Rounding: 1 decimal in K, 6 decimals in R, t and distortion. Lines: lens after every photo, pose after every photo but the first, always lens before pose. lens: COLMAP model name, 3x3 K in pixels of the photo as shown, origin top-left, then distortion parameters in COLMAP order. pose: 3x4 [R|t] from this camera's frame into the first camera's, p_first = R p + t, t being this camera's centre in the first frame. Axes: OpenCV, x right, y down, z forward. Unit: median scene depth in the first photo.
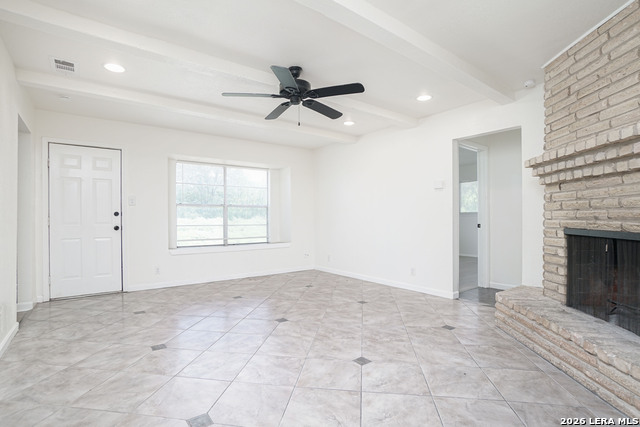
lens RADIAL K [[323.6, 0, 319.6], [0, 323.6, 218.6], [0, 0, 1]] dist [-0.025864, 0.005910]
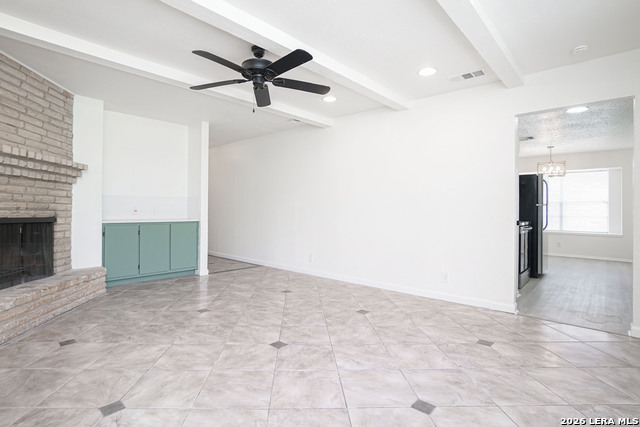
lens RADIAL K [[314.6, 0, 309.2], [0, 314.6, 206.6], [0, 0, 1]] dist [-0.028283, 0.006668]
pose [[-0.983625, -0.005635, -0.180141, -0.071041], [-0.003379, 0.999912, -0.012828, 0.001885], [0.180197, -0.012009, -0.983557, 2.285862]]
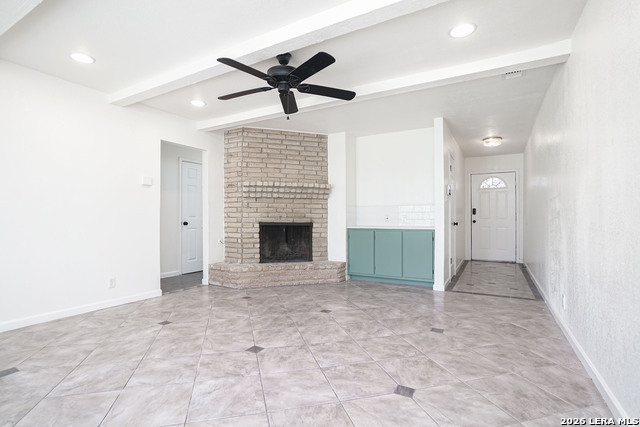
lens RADIAL K [[314.6, 0, 316.7], [0, 314.6, 219.4], [0, 0, 1]] dist [-0.028283, 0.006668]
pose [[-0.410409, -0.002669, 0.911898, -1.116671], [-0.001572, 0.999996, 0.002219, 0.008509], [-0.911900, -0.000523, -0.410412, 1.542286]]
